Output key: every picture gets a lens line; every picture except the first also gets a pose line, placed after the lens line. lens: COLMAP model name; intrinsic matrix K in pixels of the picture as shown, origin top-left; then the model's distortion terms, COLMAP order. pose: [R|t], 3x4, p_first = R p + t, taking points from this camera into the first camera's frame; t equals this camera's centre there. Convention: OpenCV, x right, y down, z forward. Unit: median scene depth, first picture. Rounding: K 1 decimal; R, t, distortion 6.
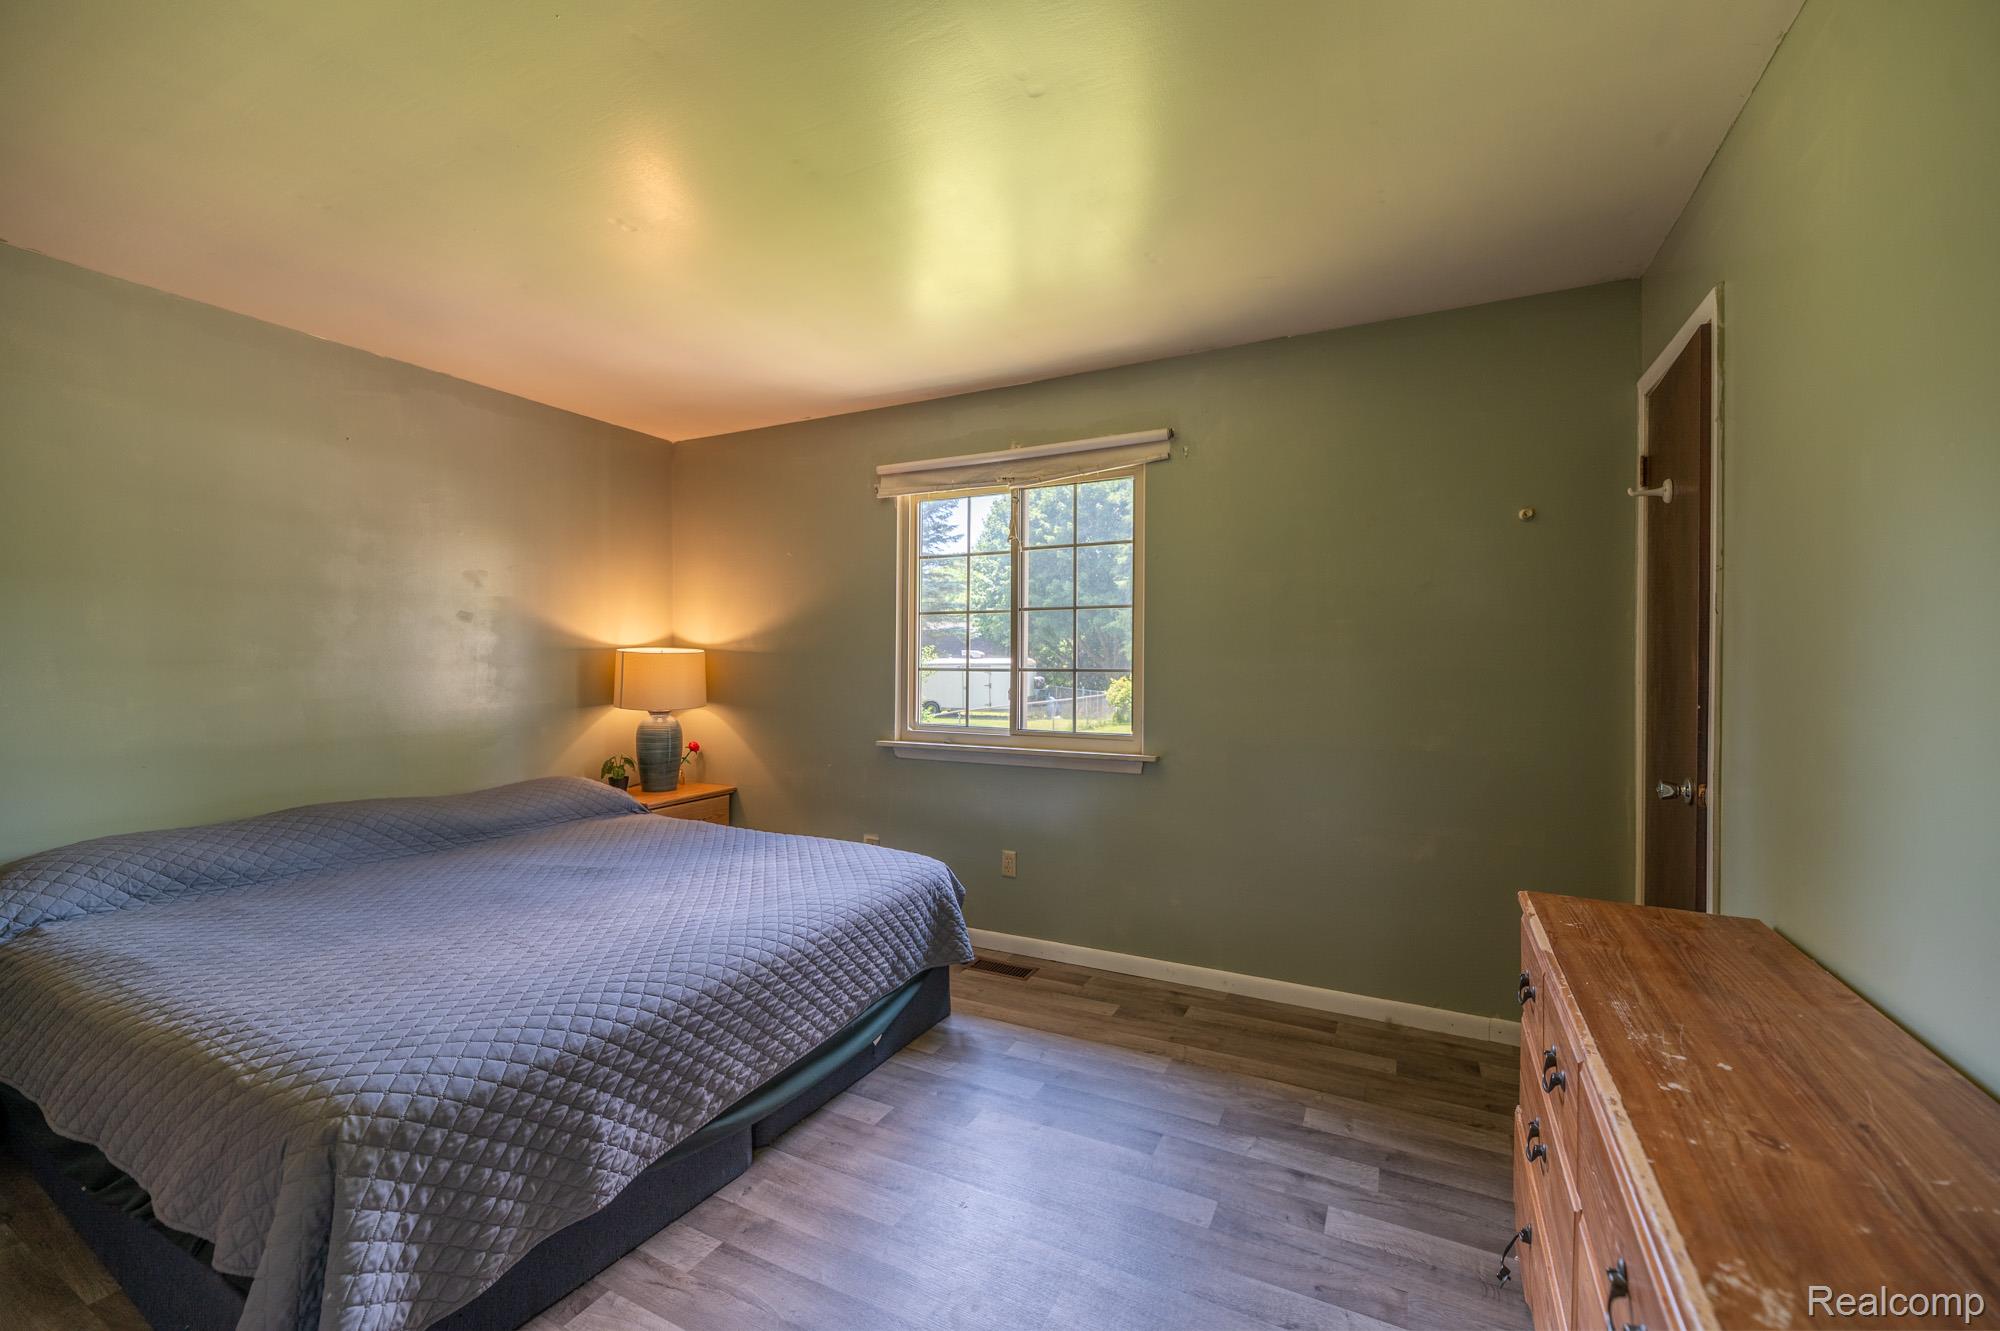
lens RADIAL K [[805.5, 0, 1007.7], [0, 805.5, 661.8], [0, 0, 1]] dist [-0.002177, -0.000303]
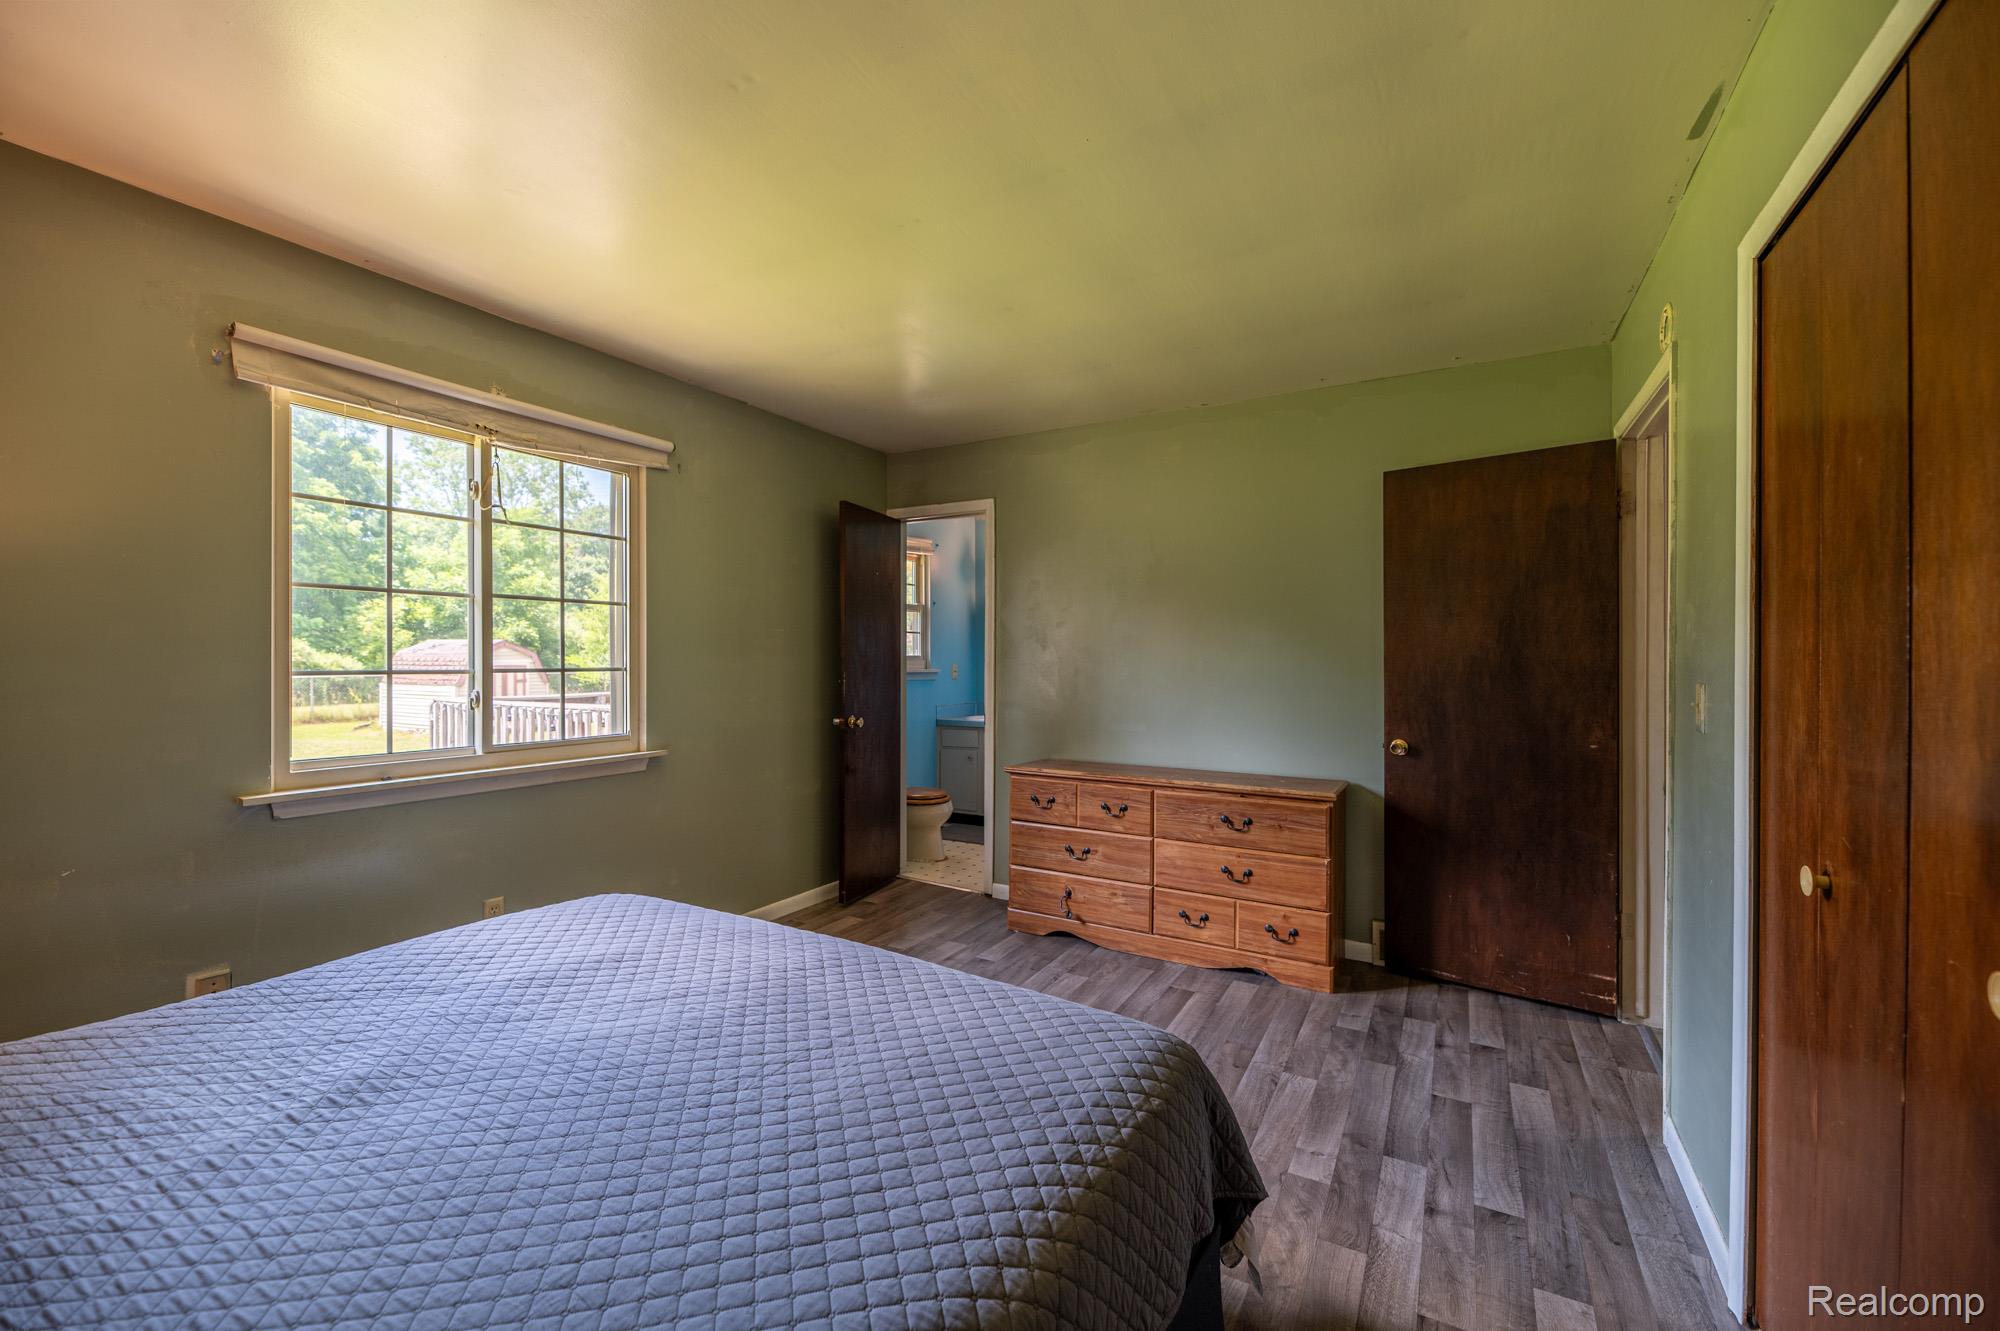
lens RADIAL K [[805.5, 0, 1000.5], [0, 805.5, 665.1], [0, 0, 1]] dist [-0.002177, -0.000303]
pose [[0.047651, -0.007387, 0.998837, -0.770723], [-0.001839, 0.999970, 0.007483, -0.002890], [-0.998862, -0.002194, 0.047636, 0.461463]]
